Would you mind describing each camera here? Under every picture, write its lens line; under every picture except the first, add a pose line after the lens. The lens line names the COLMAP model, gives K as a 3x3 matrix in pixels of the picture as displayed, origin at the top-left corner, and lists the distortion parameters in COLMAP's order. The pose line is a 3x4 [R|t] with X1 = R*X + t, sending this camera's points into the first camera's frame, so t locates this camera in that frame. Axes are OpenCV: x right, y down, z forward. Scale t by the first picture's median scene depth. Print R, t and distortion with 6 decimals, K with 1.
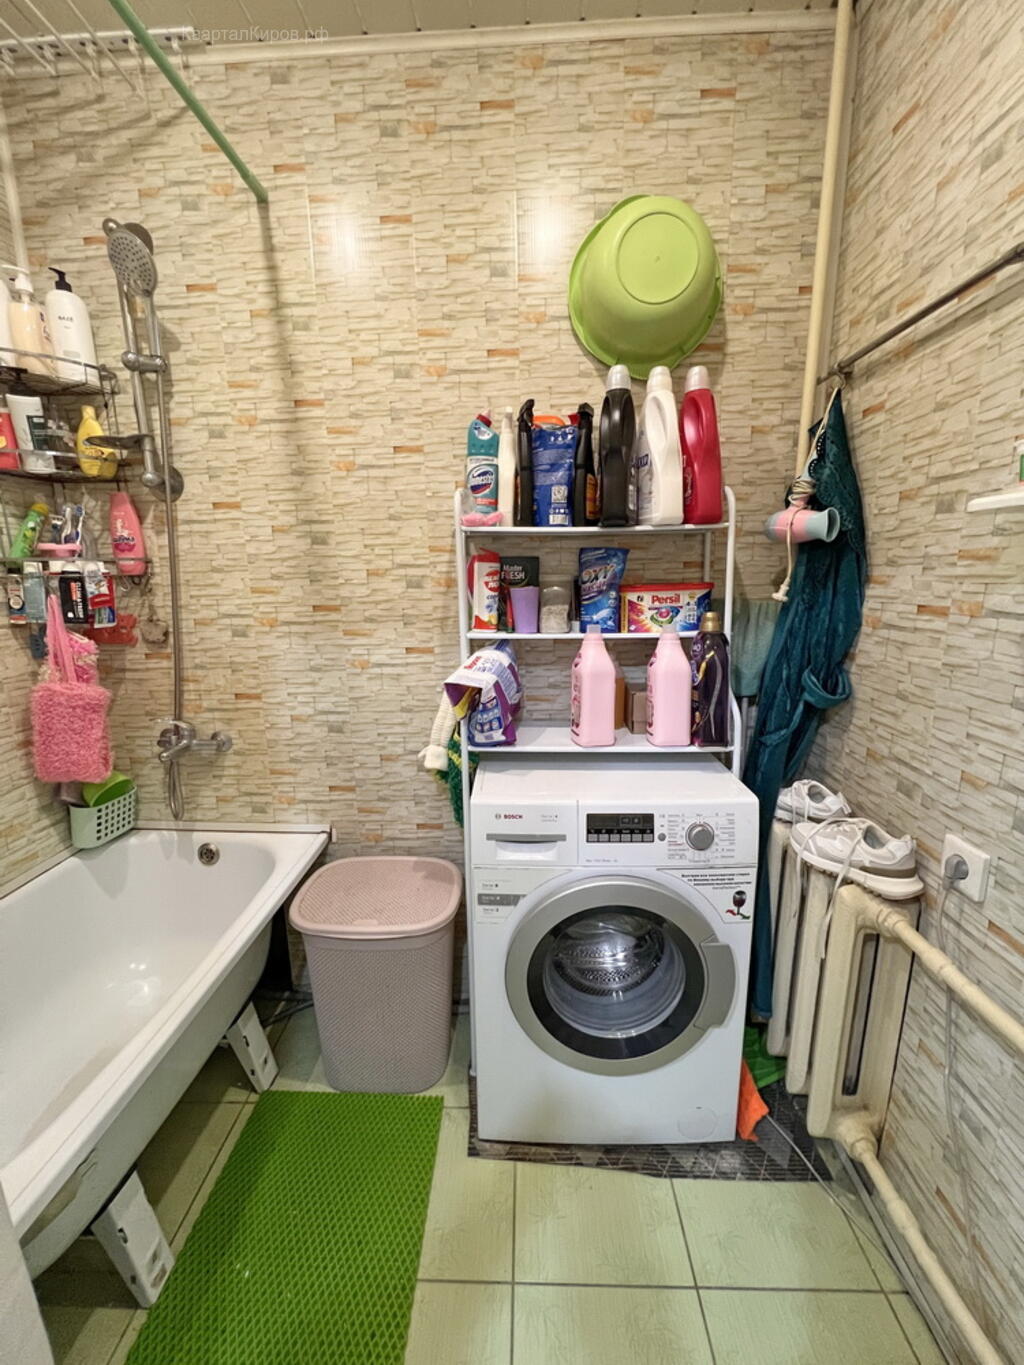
lens RADIAL K [[556.3, 0, 513.7], [0, 556.3, 681.5], [0, 0, 1]] dist [-0.002338, 0.000215]
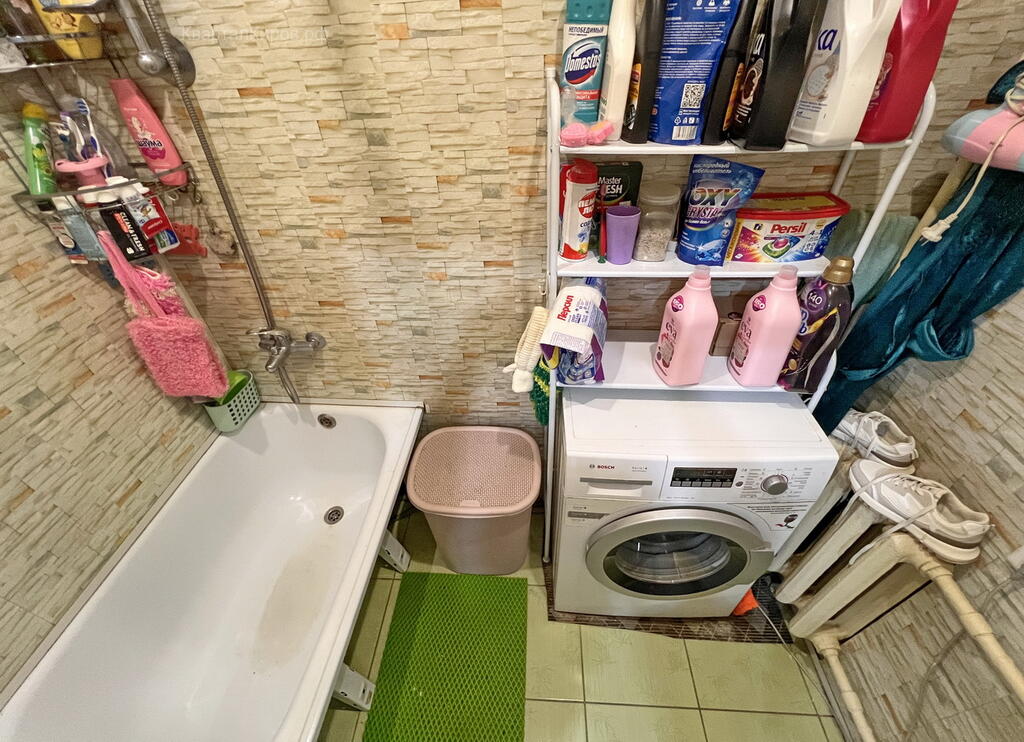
lens RADIAL K [[432.0, 0, 513.1], [0, 432.0, 376.5], [0, 0, 1]] dist [-0.002374, 0.000242]
pose [[0.999451, 0.002927, -0.033010, -0.131752], [0.013869, 0.867728, 0.496846, -0.285491], [0.030098, -0.497031, 0.867211, 0.287022]]
